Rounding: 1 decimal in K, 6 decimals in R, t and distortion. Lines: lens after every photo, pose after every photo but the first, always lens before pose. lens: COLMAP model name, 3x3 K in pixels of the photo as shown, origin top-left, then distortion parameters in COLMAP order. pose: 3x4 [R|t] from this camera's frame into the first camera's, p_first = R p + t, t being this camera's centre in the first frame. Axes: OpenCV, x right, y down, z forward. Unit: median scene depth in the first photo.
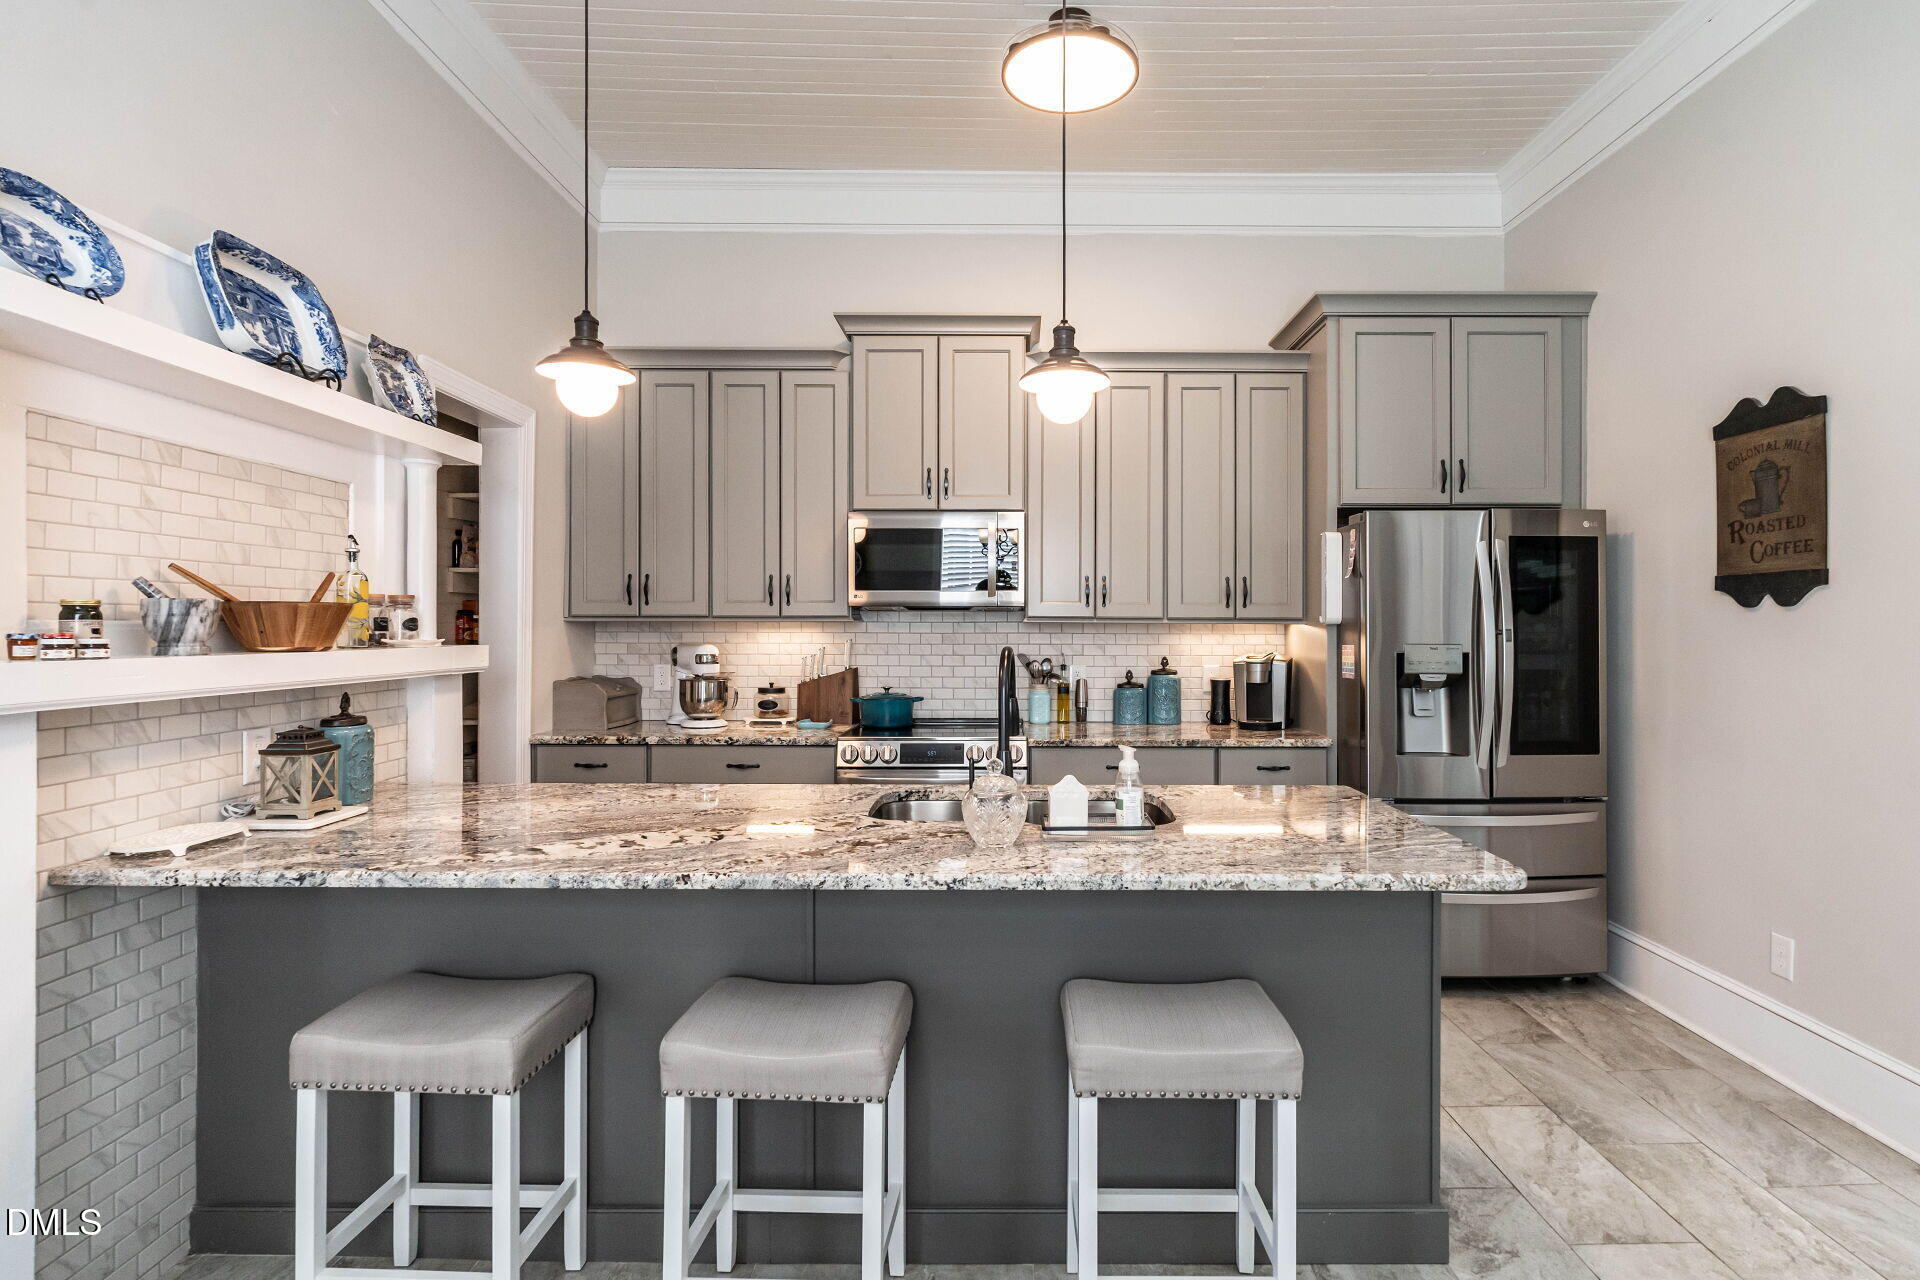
lens RADIAL K [[938.5, 0, 1005.3], [0, 938.5, 626.2], [0, 0, 1]] dist [-0.001005, 0.000569]
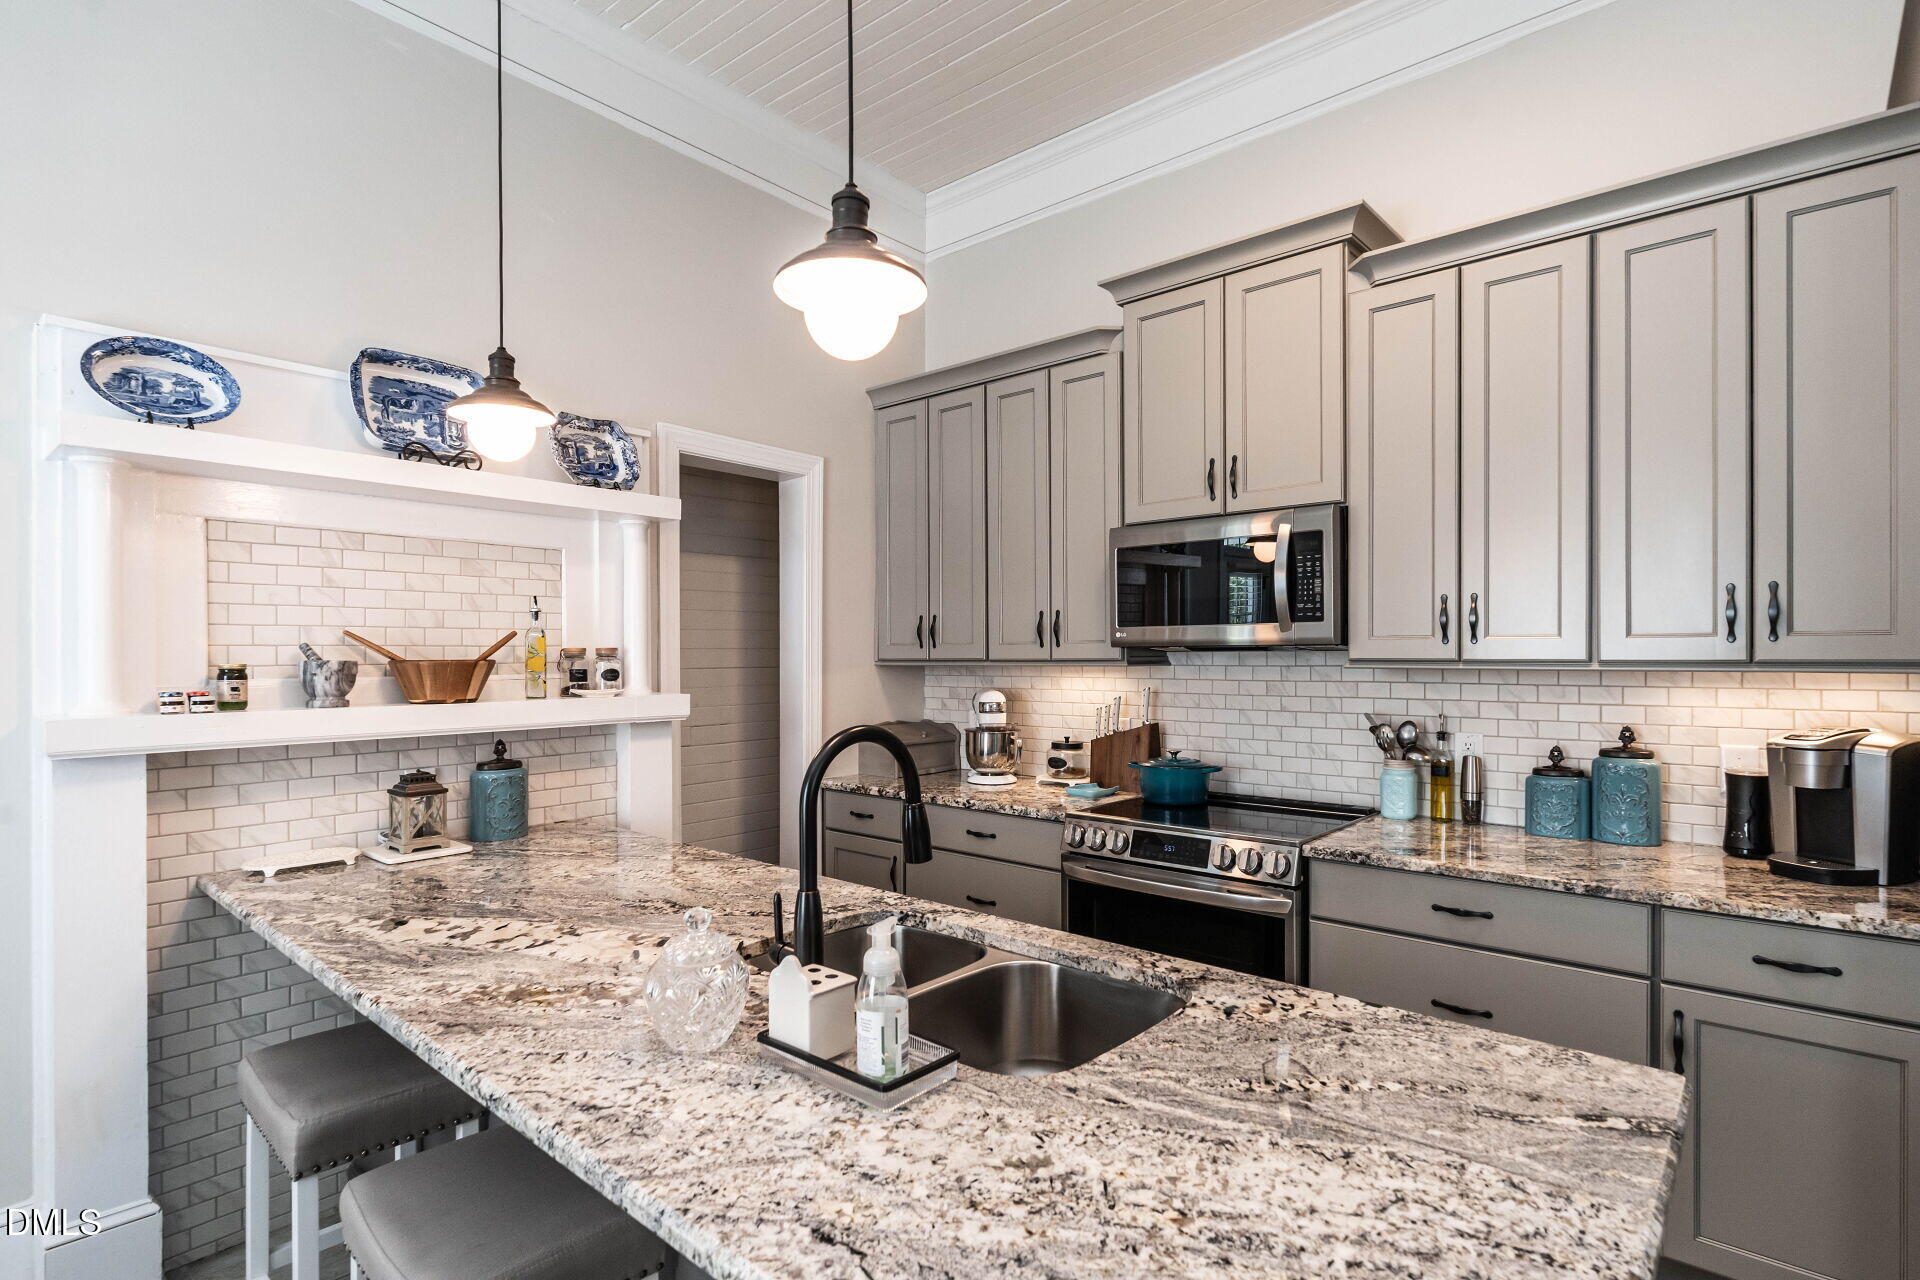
lens RADIAL K [[949.7, 0, 961.9], [0, 949.7, 662.0], [0, 0, 1]] dist [-0.002394, 0.000217]
pose [[0.748347, -0.000886, -0.663307, 0.290207], [0.006593, 0.999960, 0.006102, -0.015529], [0.663275, -0.008940, 0.748323, 0.335336]]
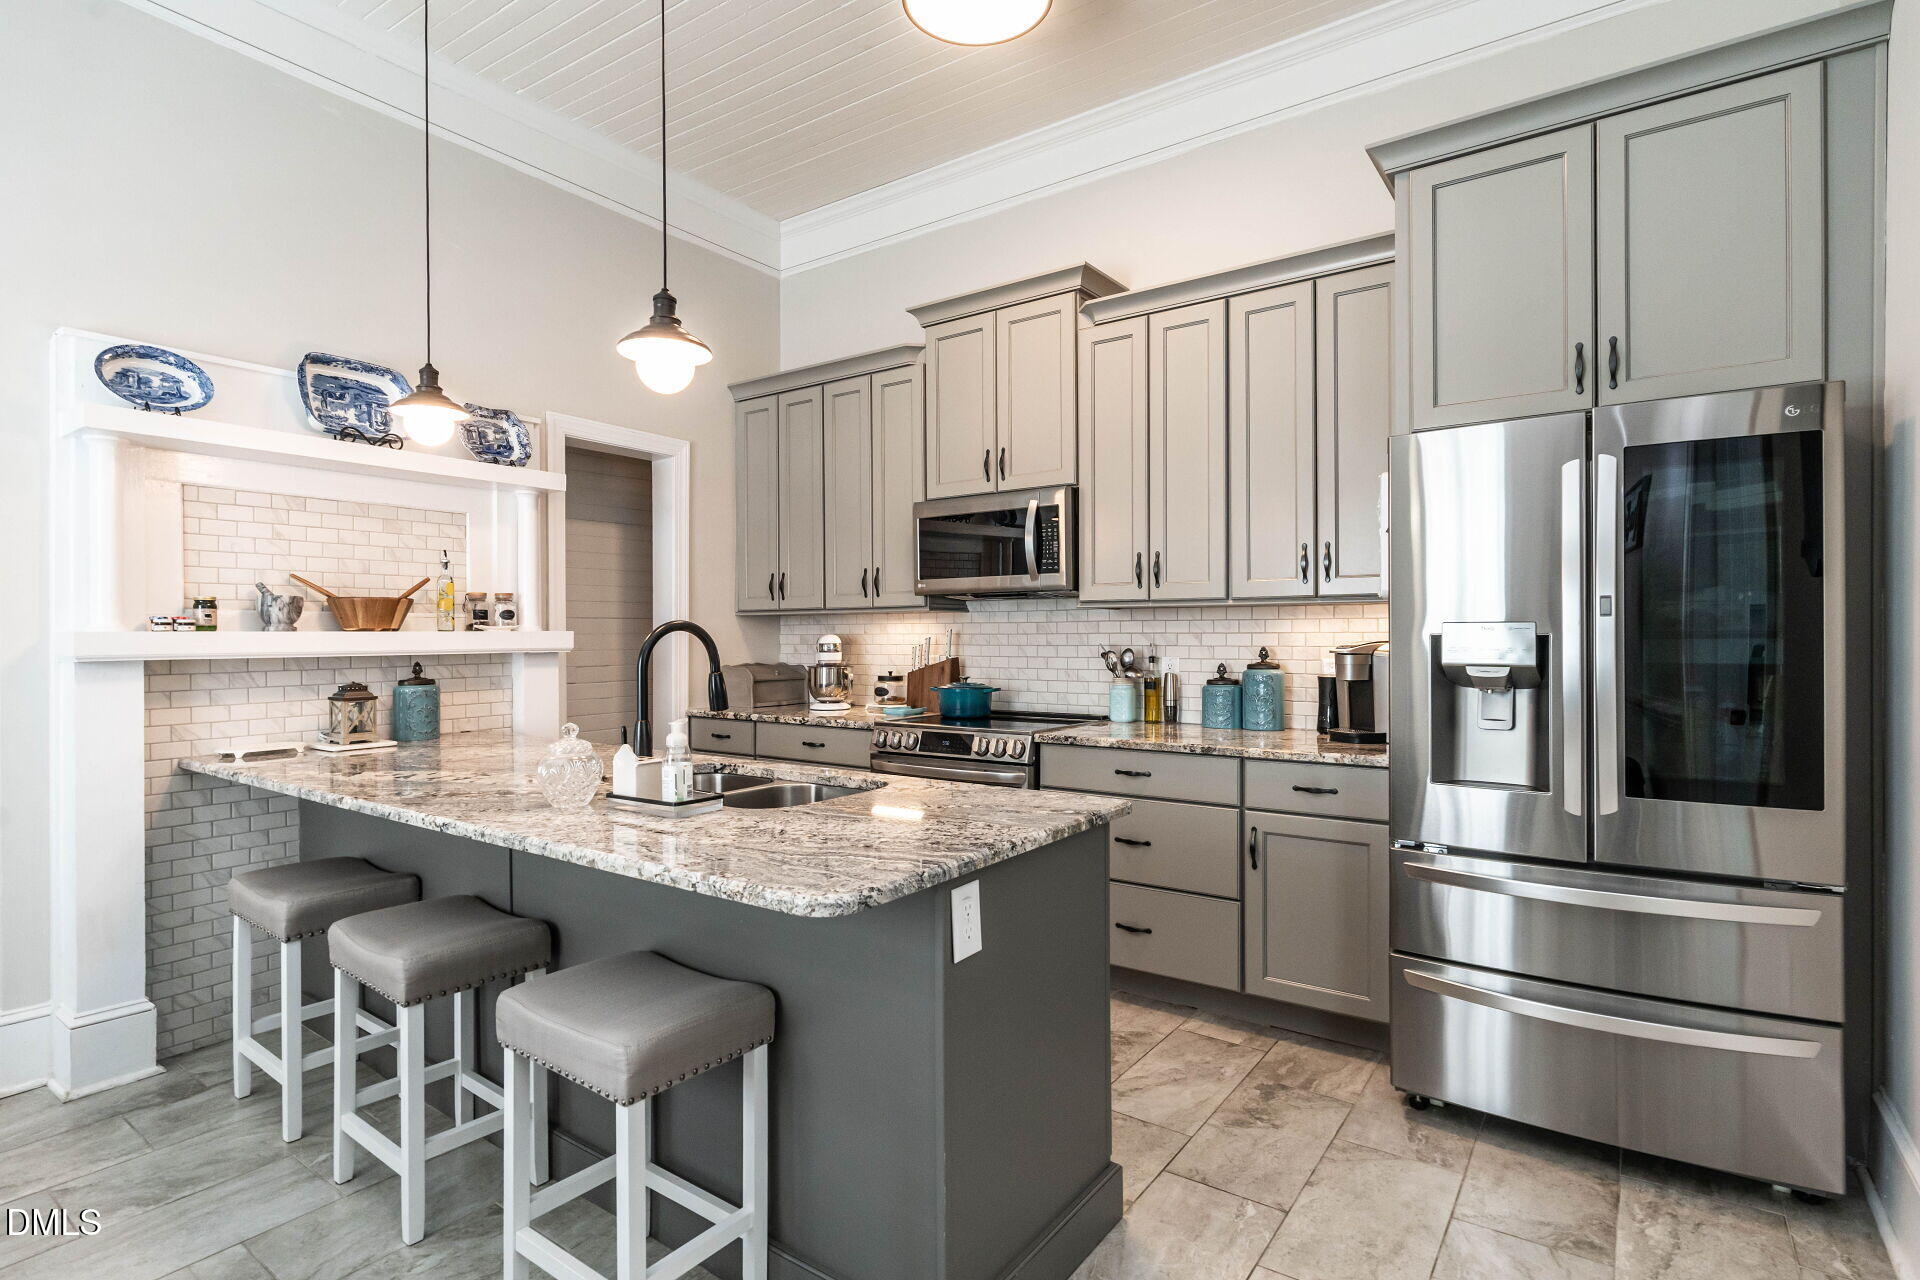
lens RADIAL K [[956.2, 0, 960.0], [0, 956.2, 640.0], [0, 0, 1]] dist [0.000438, -0.000508]
pose [[0.808803, -0.003065, -0.588072, 0.513248], [0.007281, 0.999962, 0.004804, 0.023706], [0.588035, -0.008167, 0.808794, 0.204446]]
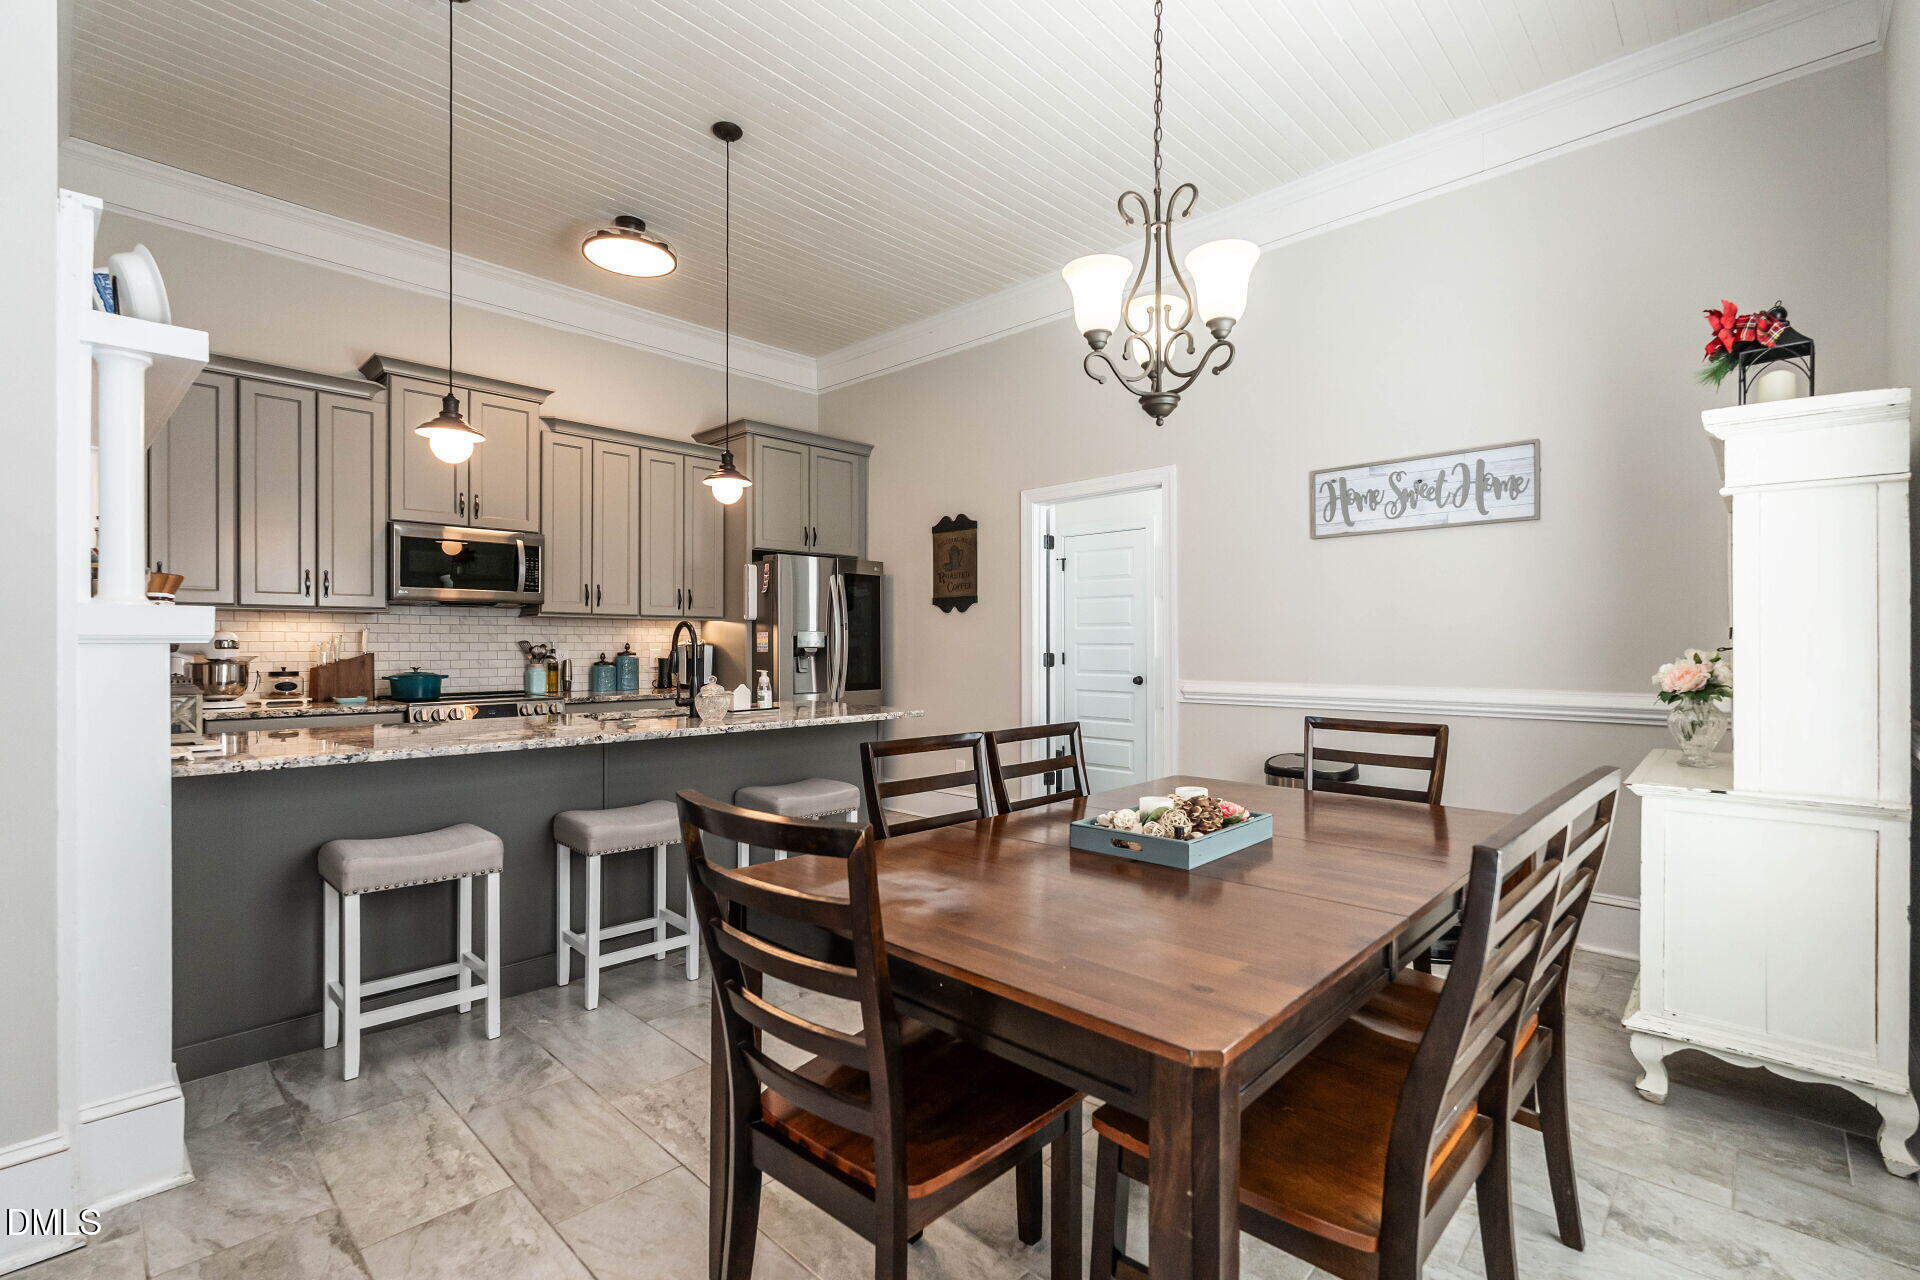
lens RADIAL K [[864.0, 0, 960.0], [0, 864.0, 645.1], [0, 0, 1]] dist [-0.003312, 0.000750]
pose [[0.691259, -0.003627, 0.722598, -0.497439], [0.002802, 0.999993, 0.002338, 0.039545], [-0.722602, 0.000408, 0.691264, -0.317193]]
